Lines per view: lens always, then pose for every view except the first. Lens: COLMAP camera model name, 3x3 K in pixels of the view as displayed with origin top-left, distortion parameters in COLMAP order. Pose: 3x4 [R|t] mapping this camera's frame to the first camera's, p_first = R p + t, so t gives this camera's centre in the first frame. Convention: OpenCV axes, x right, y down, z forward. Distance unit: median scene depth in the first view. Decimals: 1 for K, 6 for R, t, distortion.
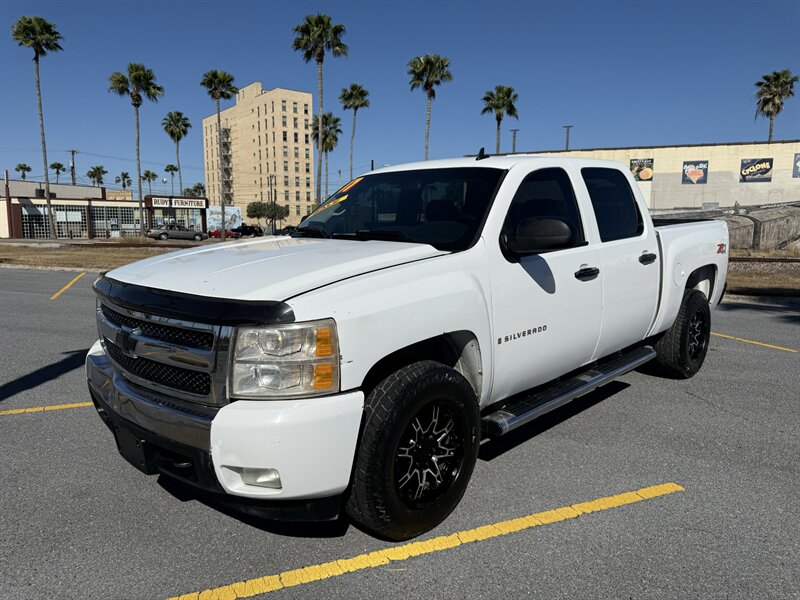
lens RADIAL K [[545.1, 0, 411.1], [0, 545.1, 301.0], [0, 0, 1]] dist [0.028914, -0.033055]
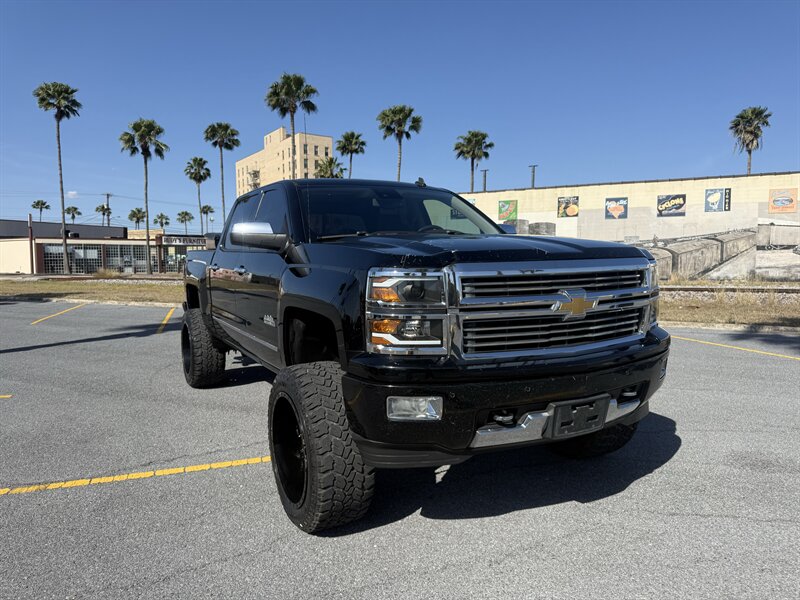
lens RADIAL K [[545.1, 0, 393.6], [0, 545.1, 295.5], [0, 0, 1]] dist [0.028914, -0.033055]
pose [[0.995229, -0.000931, -0.097565, 0.183915], [-0.006130, 0.997382, -0.072052, 0.014436], [0.097377, 0.072306, 0.992618, -0.088701]]
